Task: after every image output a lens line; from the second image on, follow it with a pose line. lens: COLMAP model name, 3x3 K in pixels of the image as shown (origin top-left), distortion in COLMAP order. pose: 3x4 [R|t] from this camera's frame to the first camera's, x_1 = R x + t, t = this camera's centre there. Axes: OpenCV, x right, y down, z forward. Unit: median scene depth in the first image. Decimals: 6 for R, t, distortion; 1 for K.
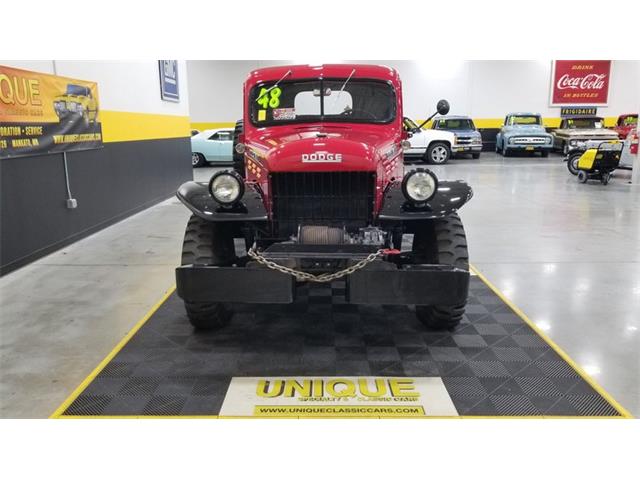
lens RADIAL K [[496.7, 0, 309.7], [0, 496.7, 226.4], [0, 0, 1]] dist [0.059675, -0.103743]
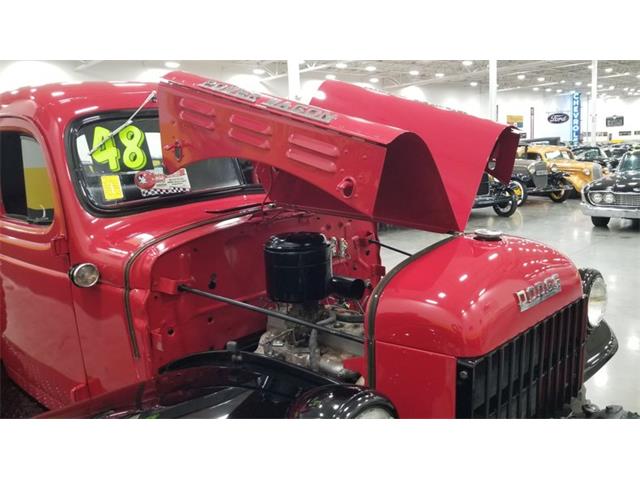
lens RADIAL K [[500.4, 0, 319.1], [0, 500.4, 224.1], [0, 0, 1]] dist [0.051245, -0.109188]
pose [[0.692041, -0.114009, 0.712798, -0.187363], [0.175665, 0.984363, -0.013104, -0.102721], [-0.700158, 0.134282, 0.701247, 0.381785]]
